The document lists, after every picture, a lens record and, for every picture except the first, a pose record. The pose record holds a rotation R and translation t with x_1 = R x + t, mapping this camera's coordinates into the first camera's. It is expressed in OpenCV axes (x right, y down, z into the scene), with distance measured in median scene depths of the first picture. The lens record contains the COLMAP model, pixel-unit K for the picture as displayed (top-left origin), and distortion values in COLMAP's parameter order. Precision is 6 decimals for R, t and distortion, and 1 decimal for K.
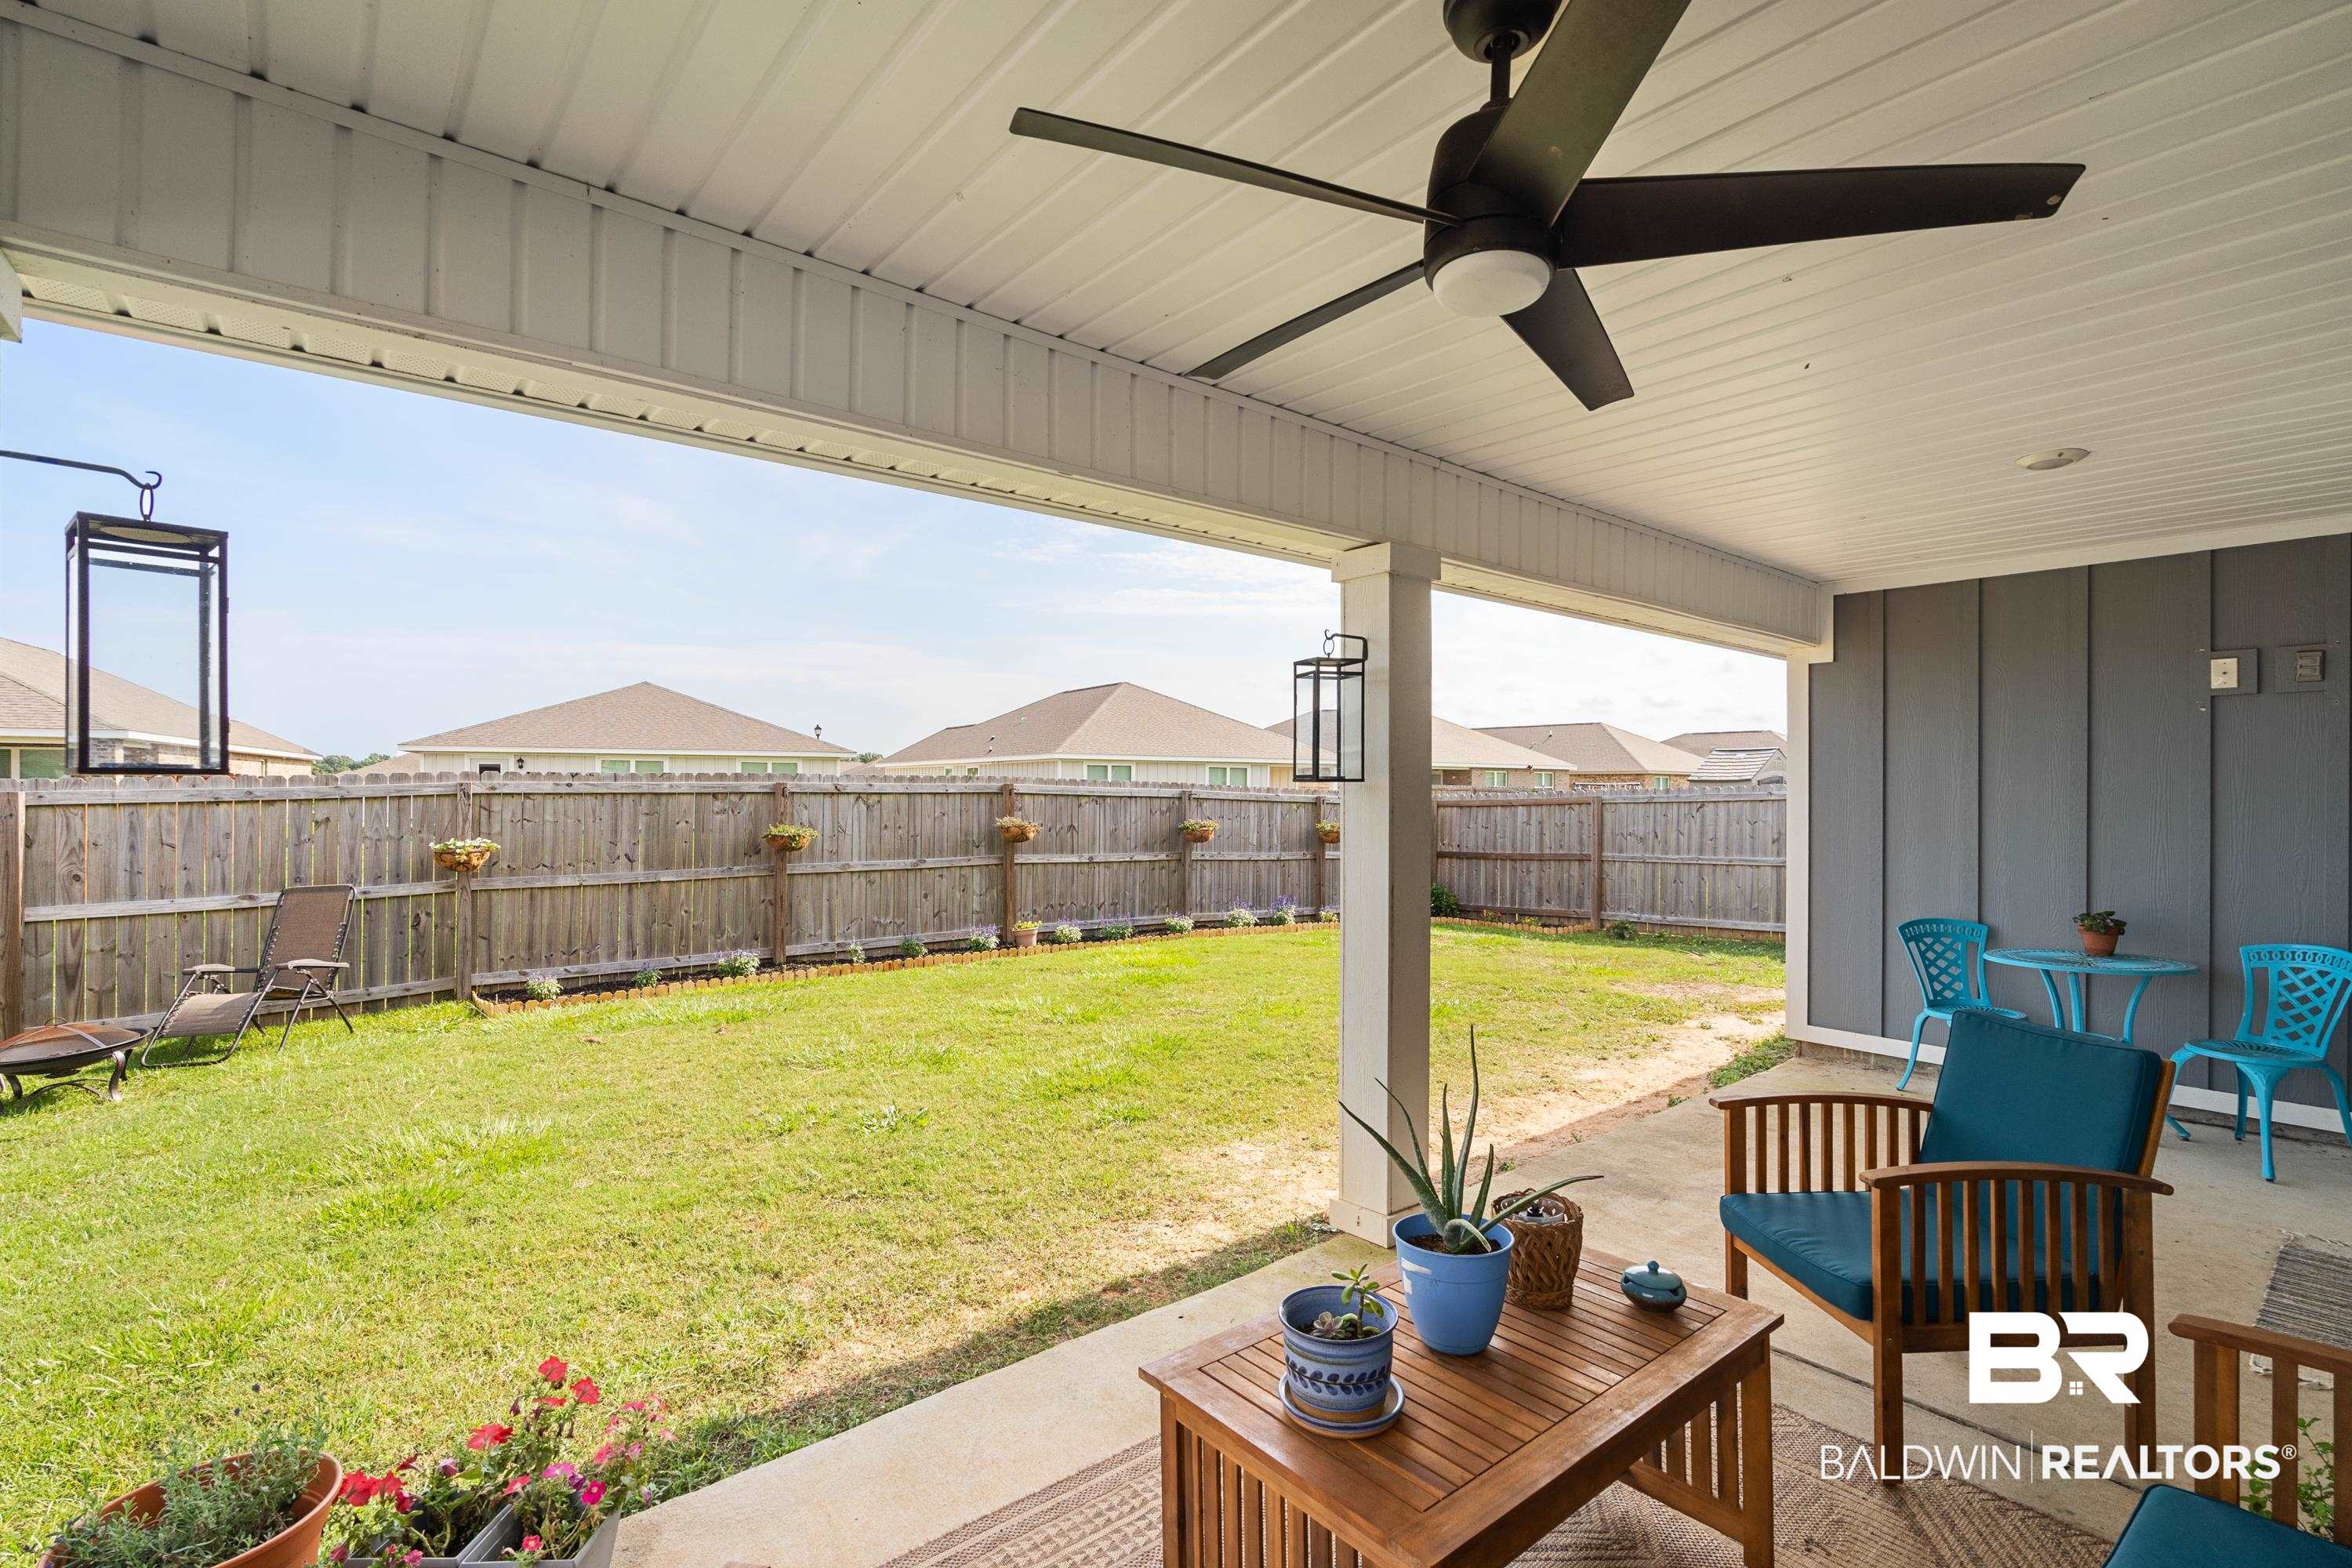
lens RADIAL K [[1073.4, 0, 1190.3], [0, 1073.4, 783.5], [0, 0, 1]] dist [-0.009986, 0.002683]
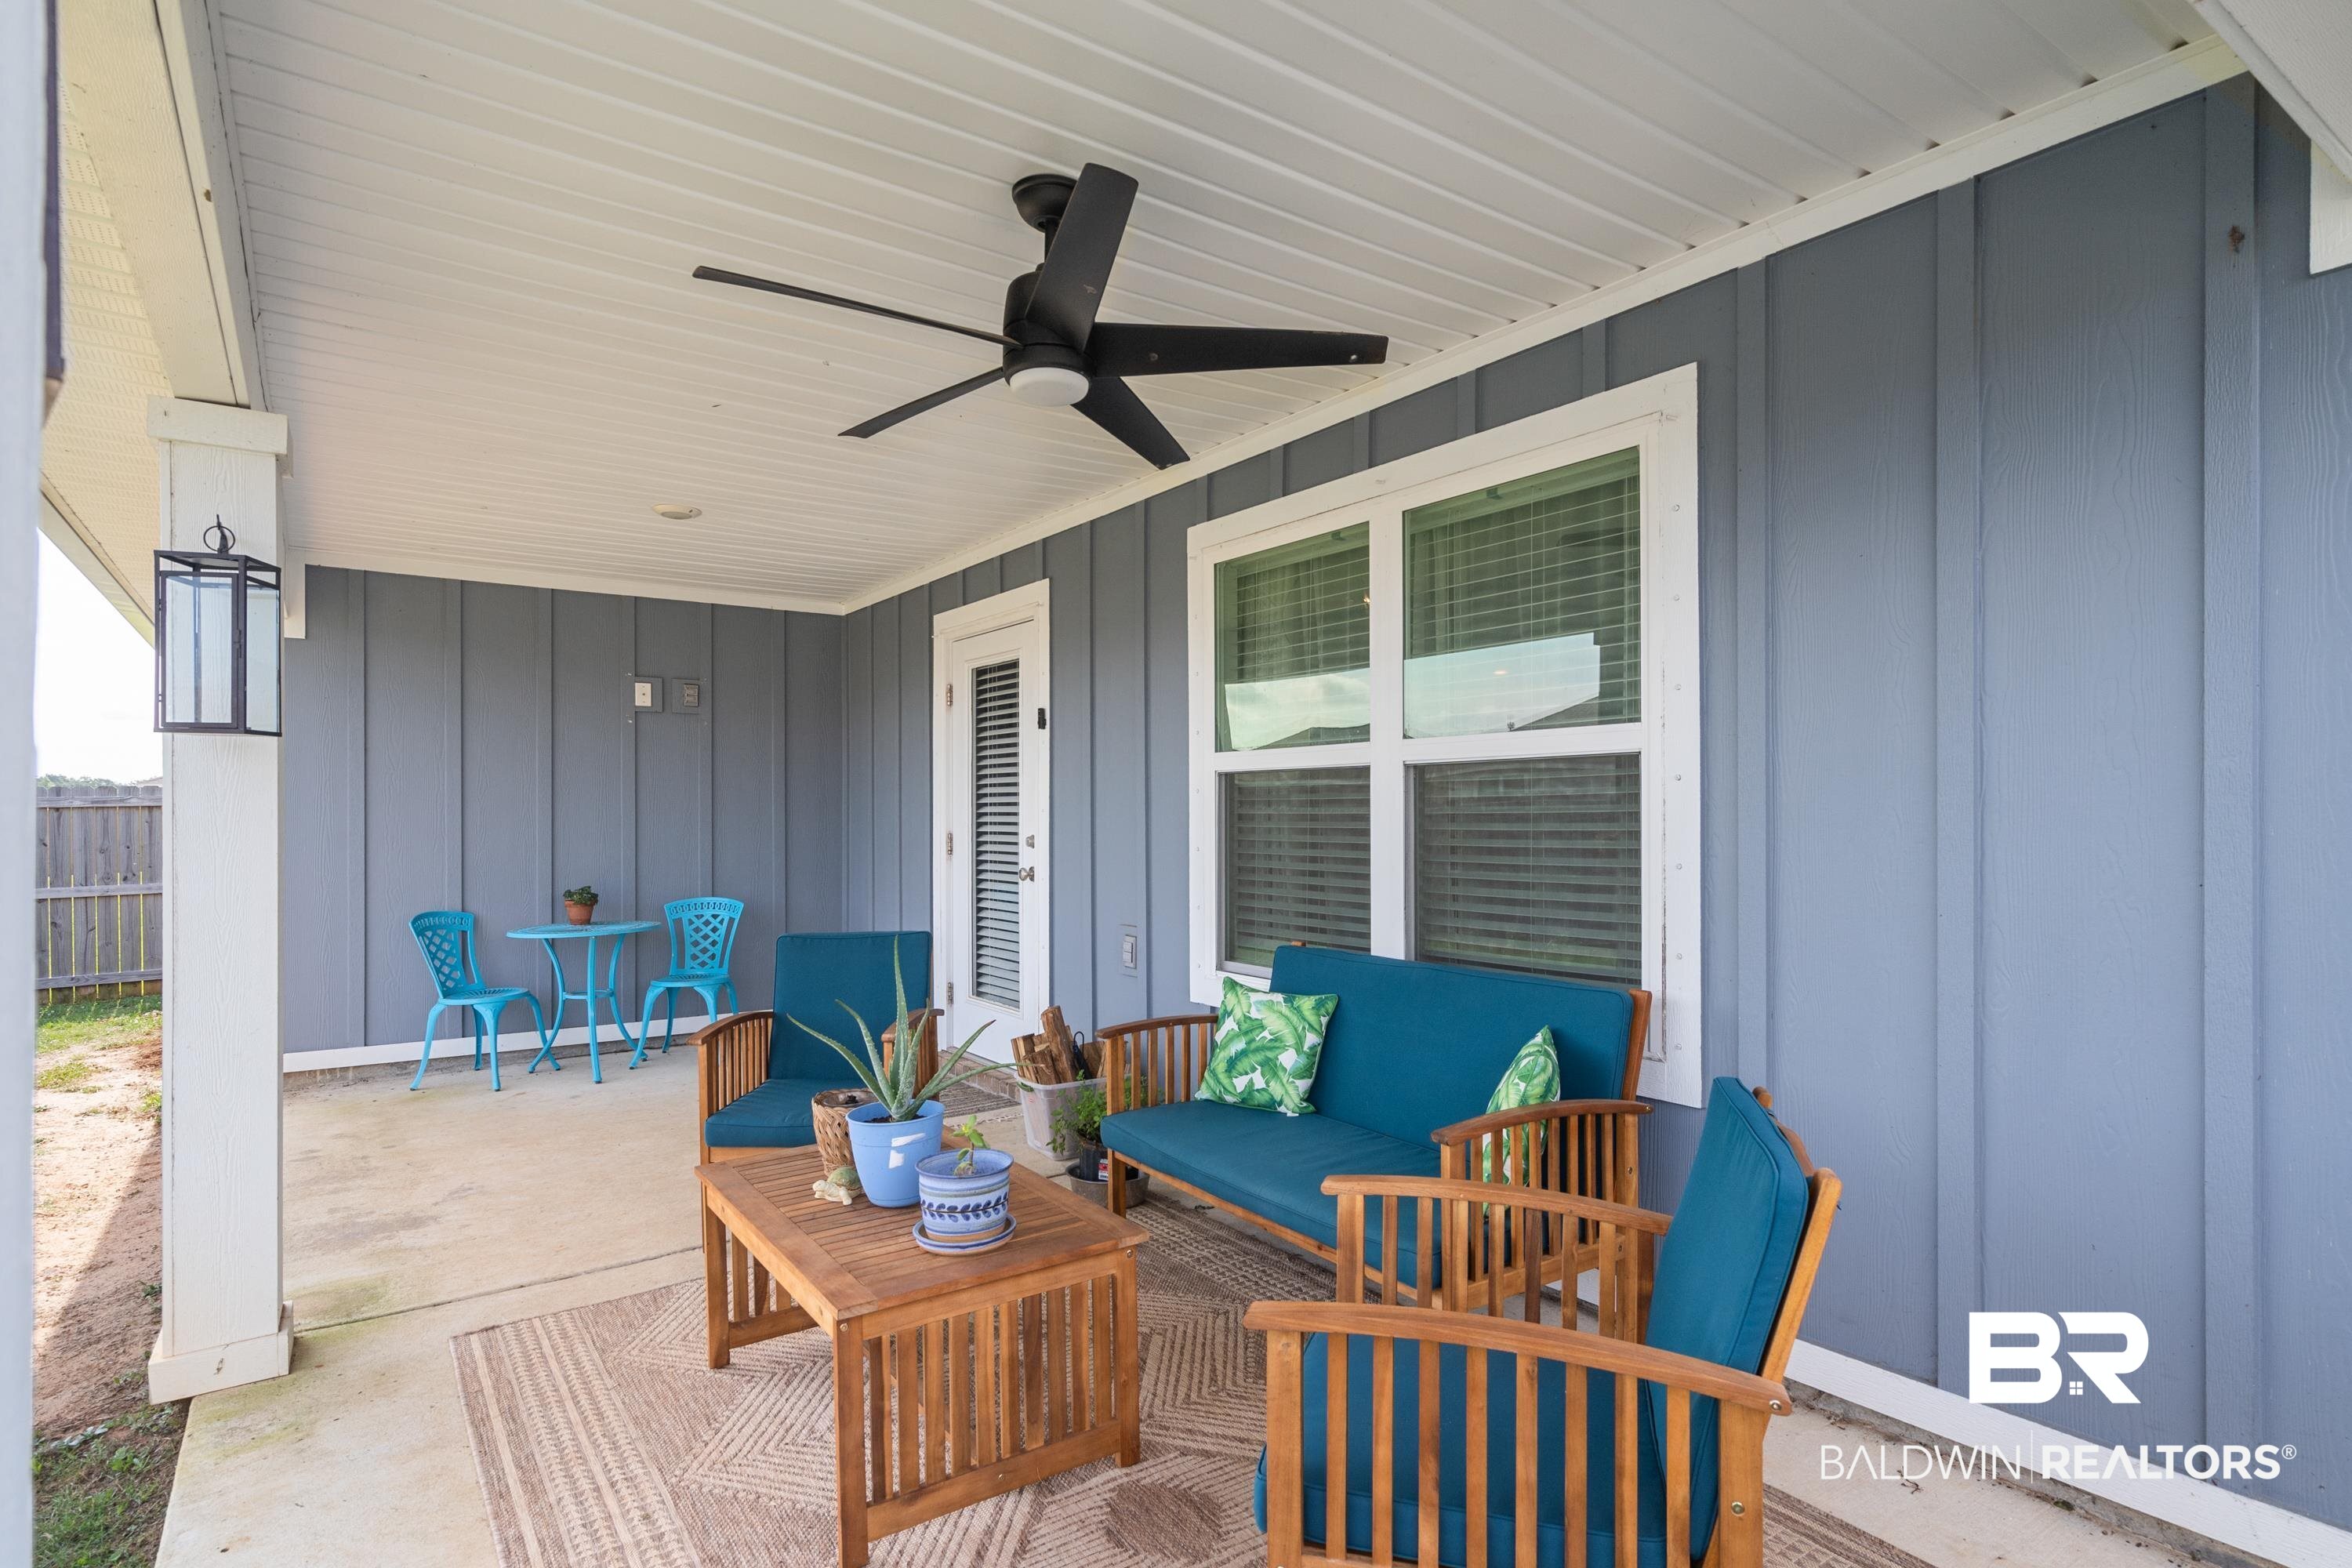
lens RADIAL K [[1233.0, 0, 1193.1], [0, 1233.0, 800.3], [0, 0, 1]] dist [0.006854, 0.000618]
pose [[0.073452, 0.005824, 0.997282, -0.462429], [-0.000103, 0.999983, -0.005832, 0.032654], [-0.997299, 0.000326, 0.073452, 0.232773]]
